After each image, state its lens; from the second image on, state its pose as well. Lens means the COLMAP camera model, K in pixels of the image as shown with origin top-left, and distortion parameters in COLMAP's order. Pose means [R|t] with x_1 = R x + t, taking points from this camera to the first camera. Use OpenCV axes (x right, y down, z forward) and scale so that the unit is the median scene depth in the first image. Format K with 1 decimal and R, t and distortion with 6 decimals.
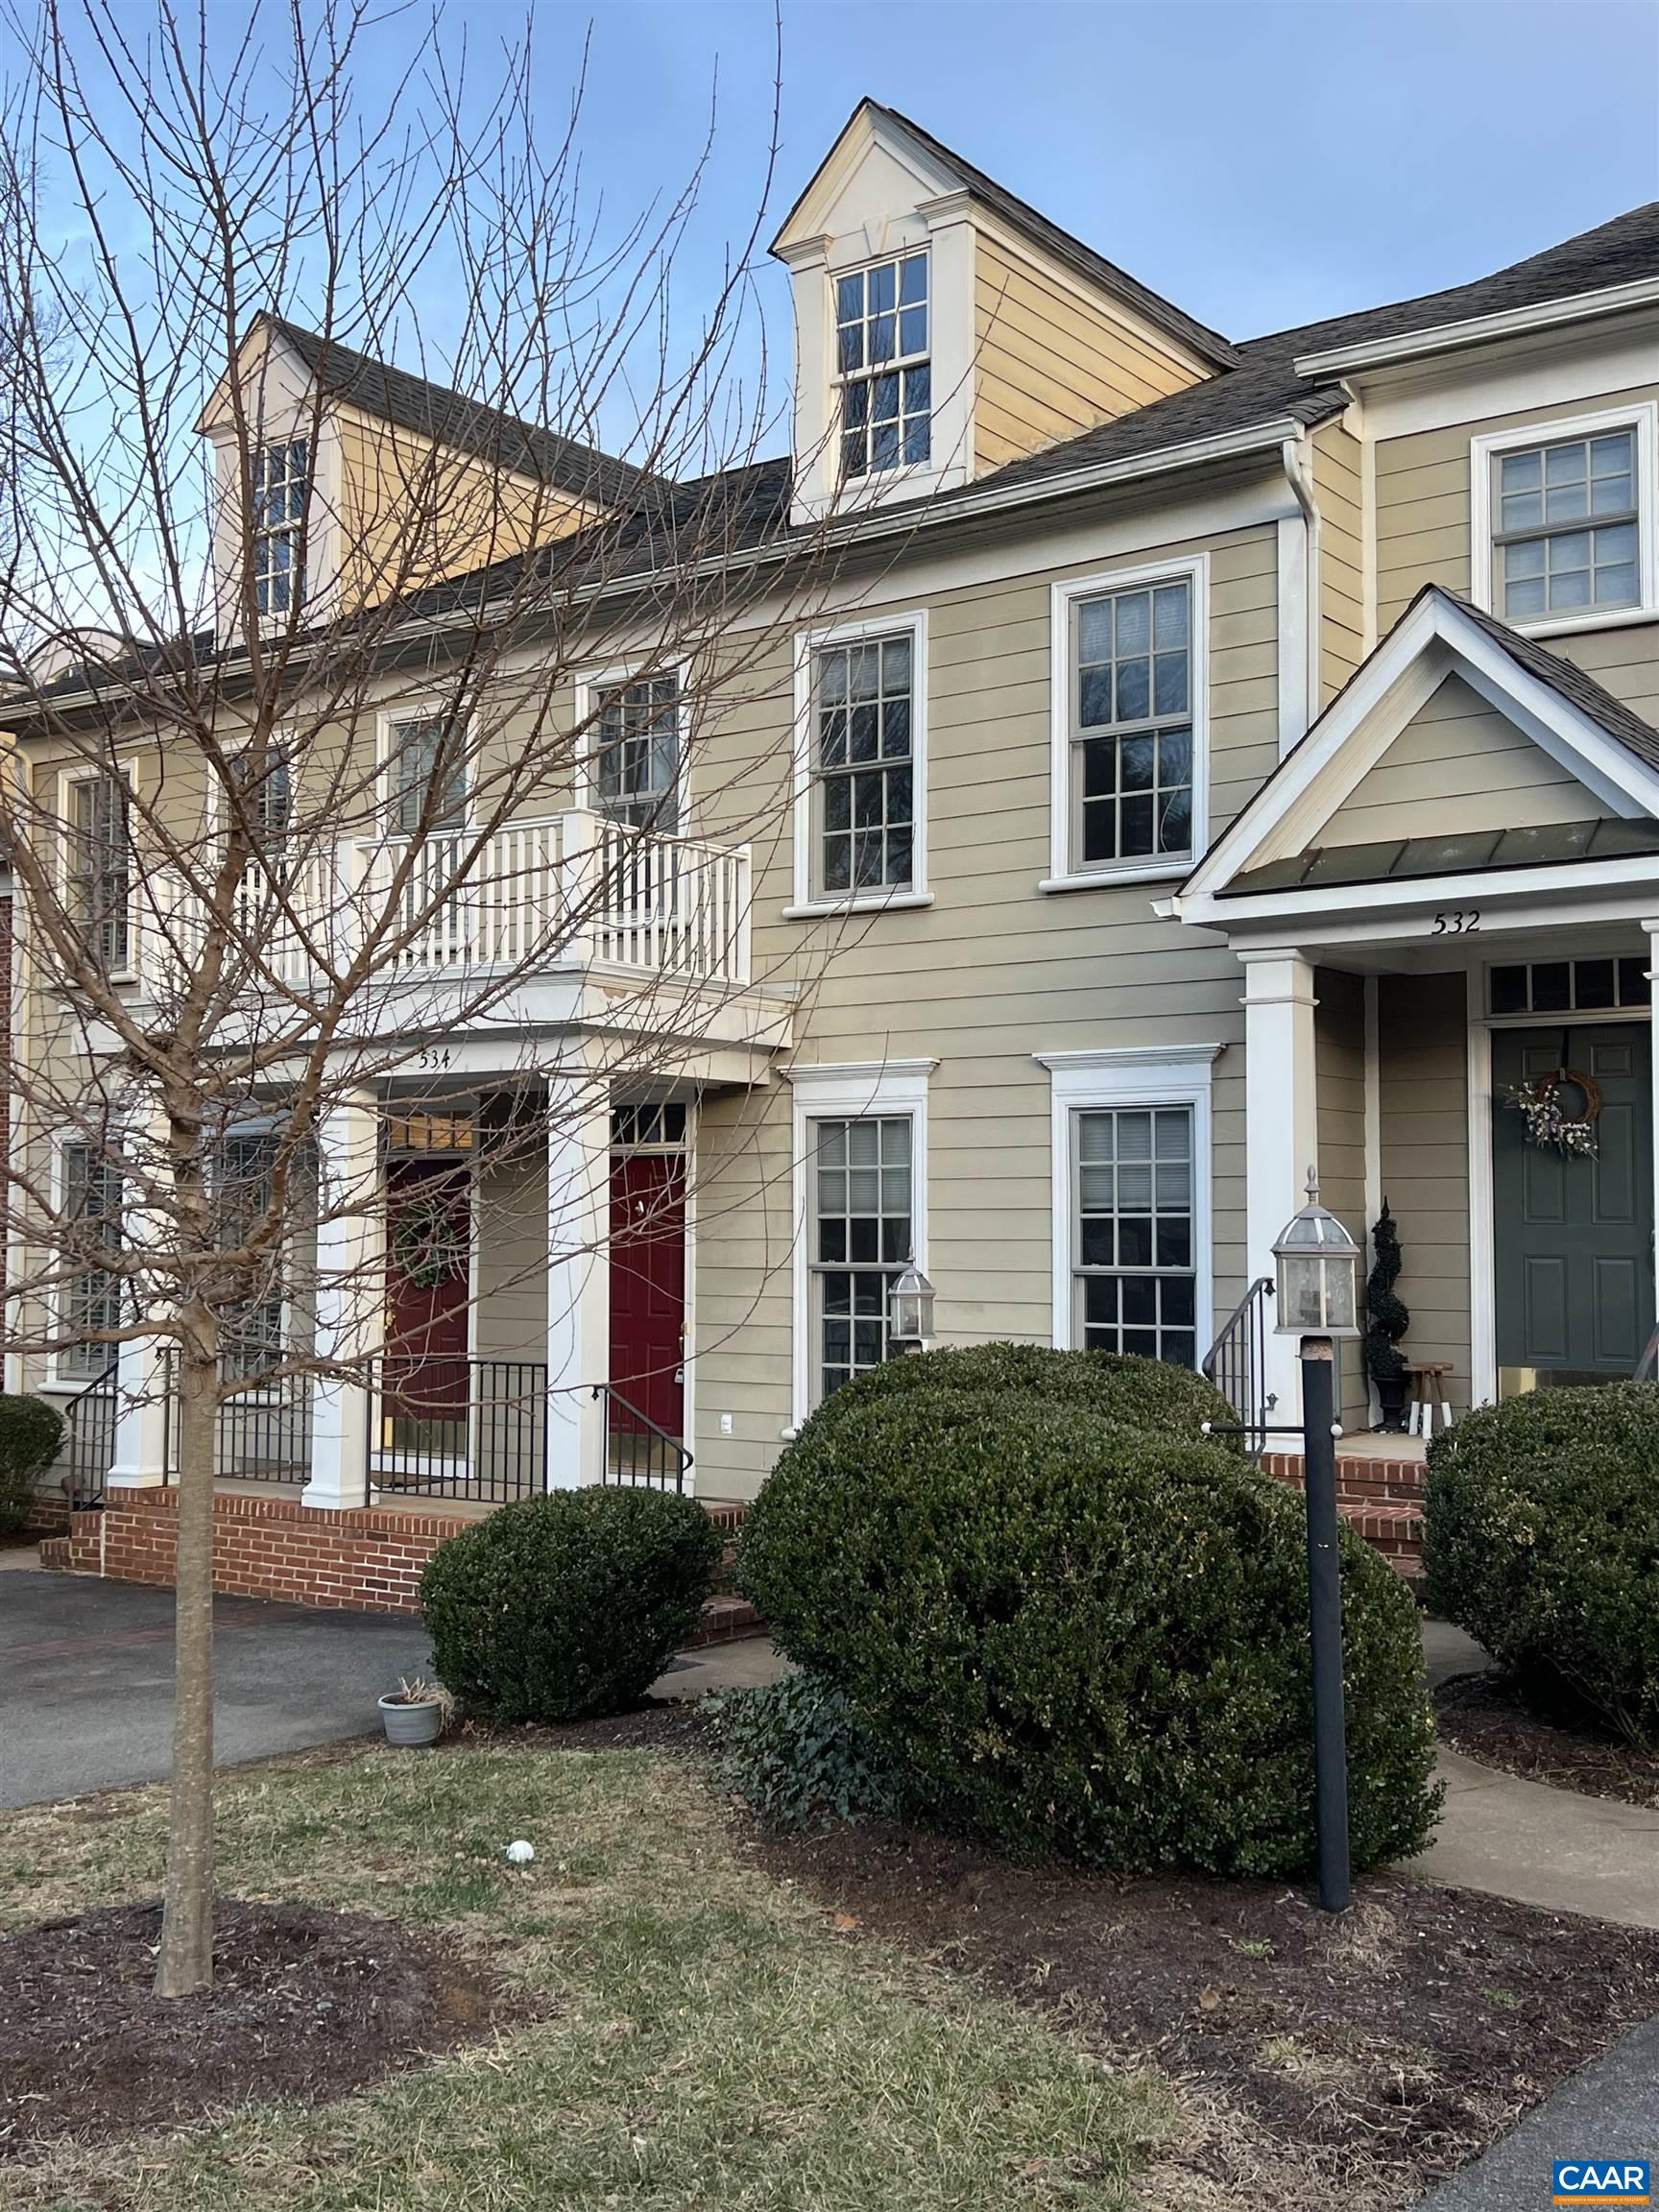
lens RADIAL K [[2277.1, 0, 829.5], [0, 2277.1, 1106.0], [0, 0, 1]] dist [0.007310, -0.297263]
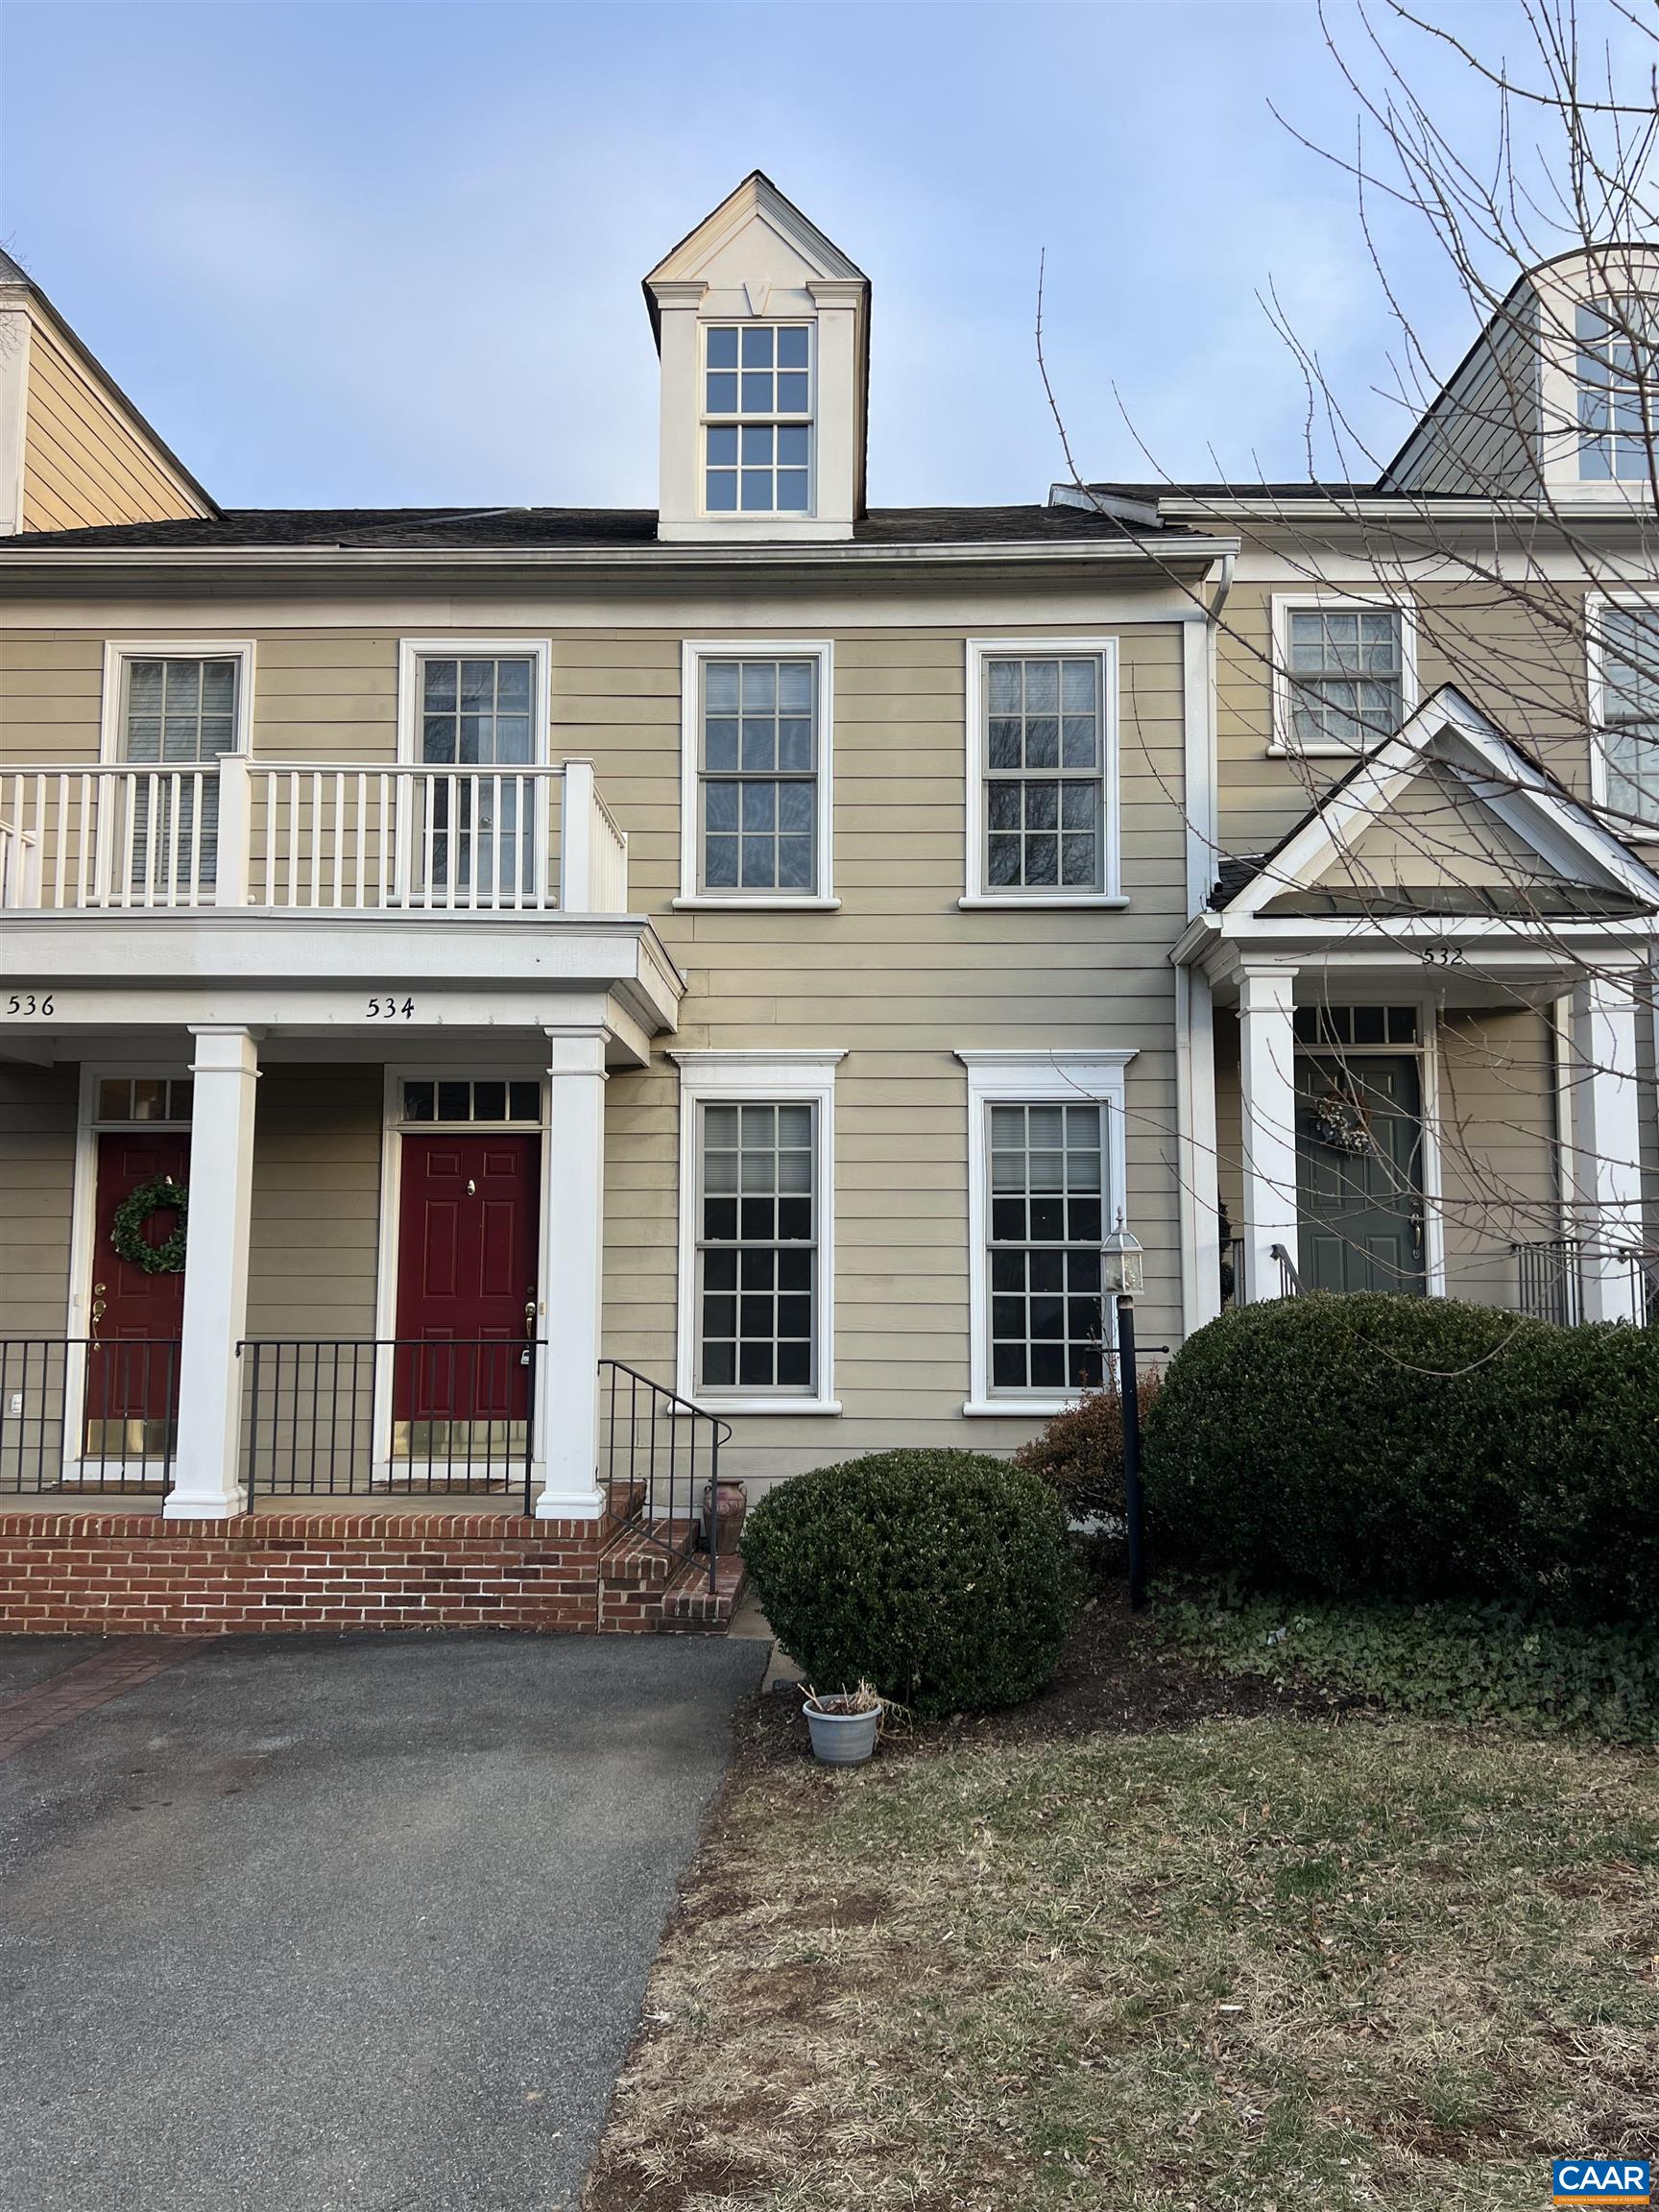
lens RADIAL K [[1676.5, 0, 831.7], [0, 1676.5, 1130.6], [0, 0, 1]] dist [0.001316, -0.109000]
pose [[0.812959, 0.052519, 0.579948, -0.427873], [-0.031325, 0.998427, -0.046504, 0.055517], [-0.581478, 0.019639, 0.813325, 0.366604]]
